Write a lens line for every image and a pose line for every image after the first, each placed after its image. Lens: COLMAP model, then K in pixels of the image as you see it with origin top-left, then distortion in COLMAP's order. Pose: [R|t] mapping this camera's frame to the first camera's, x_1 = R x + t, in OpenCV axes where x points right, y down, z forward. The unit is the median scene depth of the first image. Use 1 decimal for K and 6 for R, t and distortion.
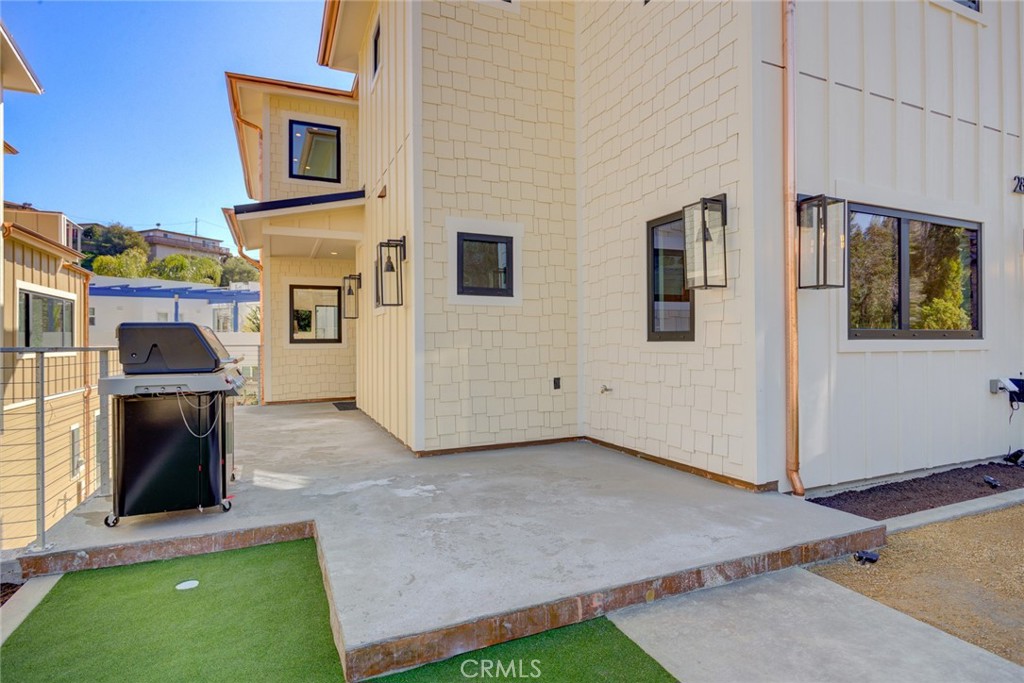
lens RADIAL K [[512.6, 0, 505.1], [0, 512.6, 341.6], [0, 0, 1]] dist [-0.020012, 0.004217]
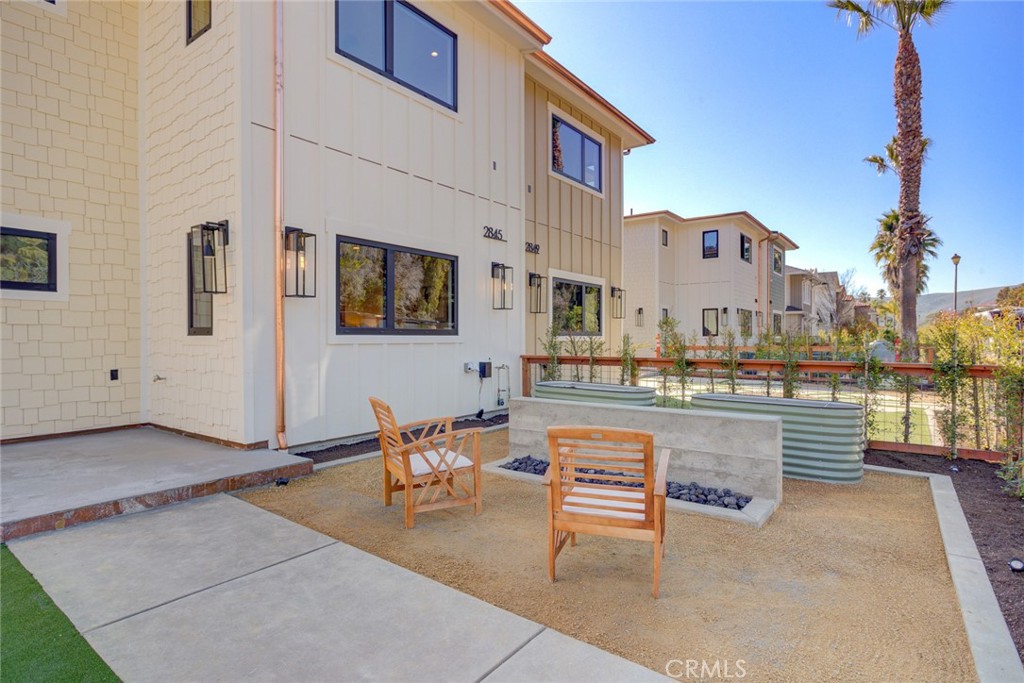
lens RADIAL K [[512.6, 0, 505.1], [0, 512.6, 341.6], [0, 0, 1]] dist [-0.020012, 0.004217]
pose [[0.866594, 0.000910, 0.499014, 0.351599], [-0.003857, 0.999981, 0.004876, 0.005035], [-0.499000, -0.006151, 0.866580, -0.402428]]
